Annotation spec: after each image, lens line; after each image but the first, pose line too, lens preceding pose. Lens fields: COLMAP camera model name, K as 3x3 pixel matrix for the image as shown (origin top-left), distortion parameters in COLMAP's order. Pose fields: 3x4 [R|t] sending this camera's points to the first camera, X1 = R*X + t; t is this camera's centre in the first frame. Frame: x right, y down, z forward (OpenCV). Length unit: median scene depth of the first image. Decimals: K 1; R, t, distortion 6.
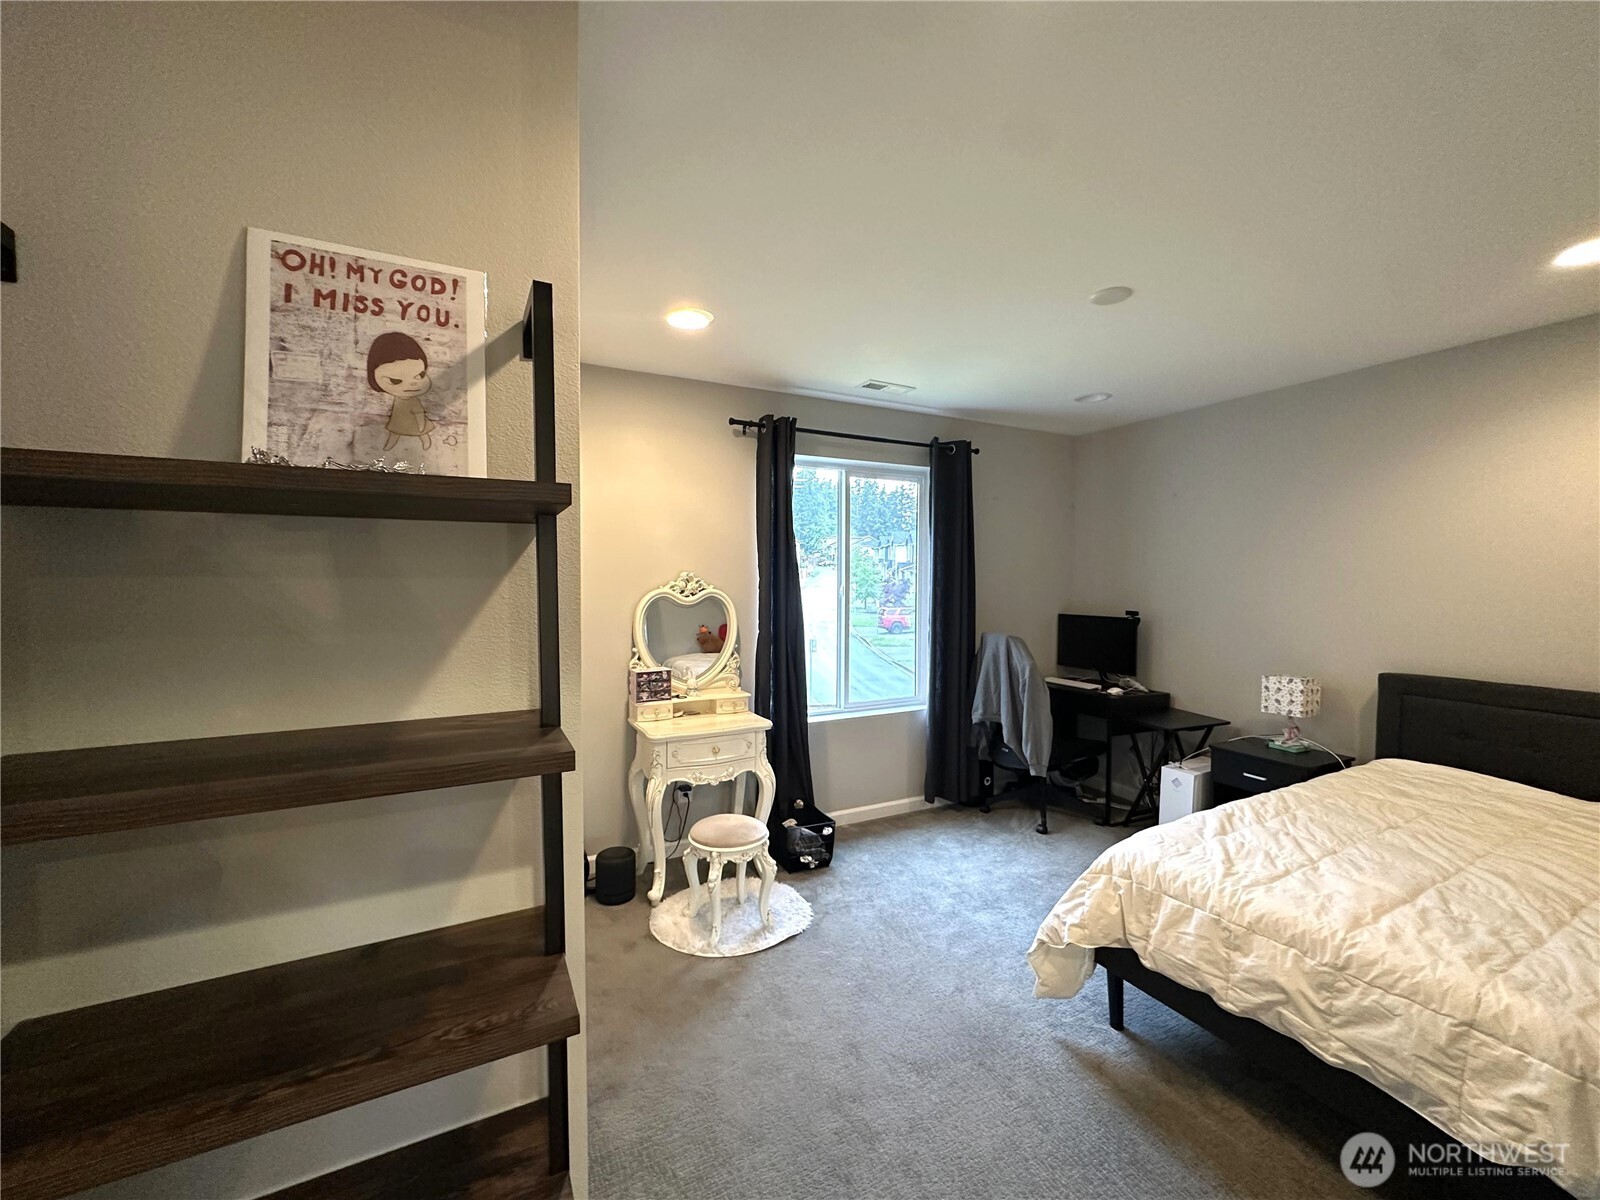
lens RADIAL K [[639.6, 0, 800.0], [0, 639.6, 600.0], [0, 0, 1]] dist [-0.000718, 0.000074]
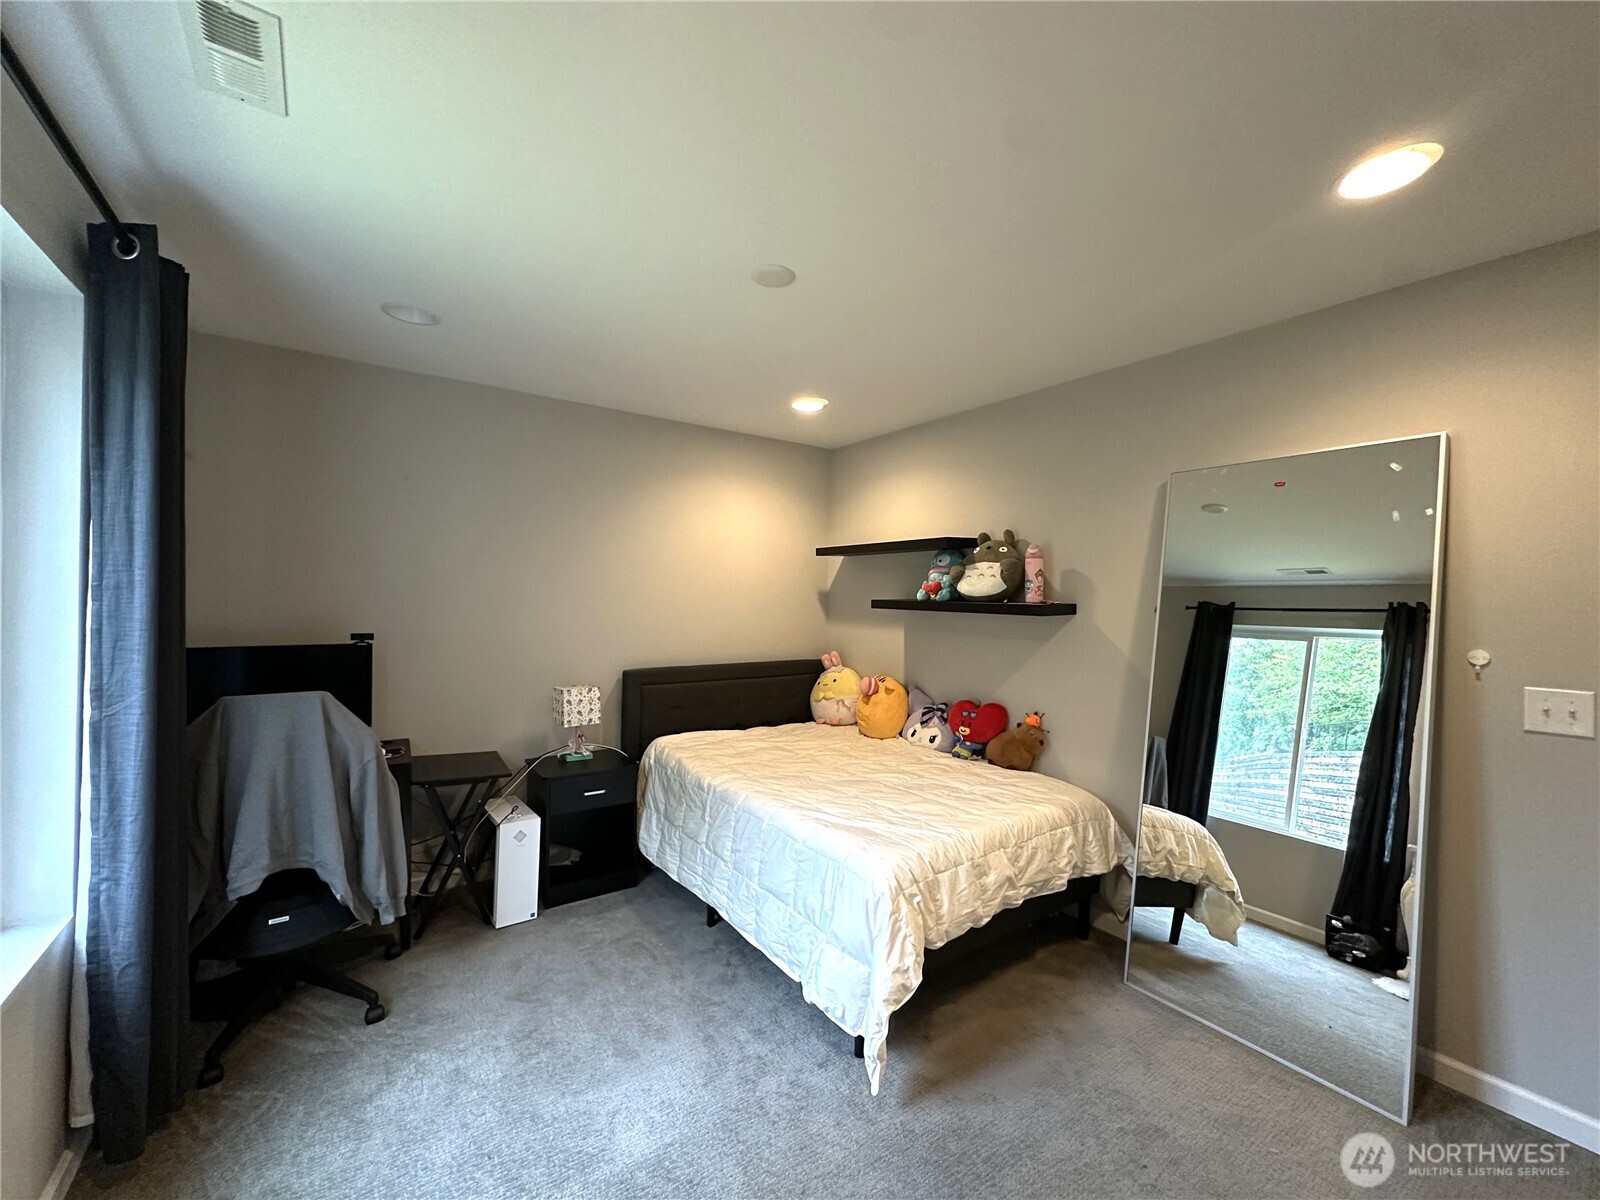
lens RADIAL K [[639.6, 0, 800.0], [0, 639.6, 600.0], [0, 0, 1]] dist [-0.000718, 0.000074]
pose [[-0.143739, -0.008093, 0.989583, -0.300639], [0.016522, 0.999808, 0.010577, -0.024117], [-0.989478, 0.017870, -0.143577, 0.816909]]
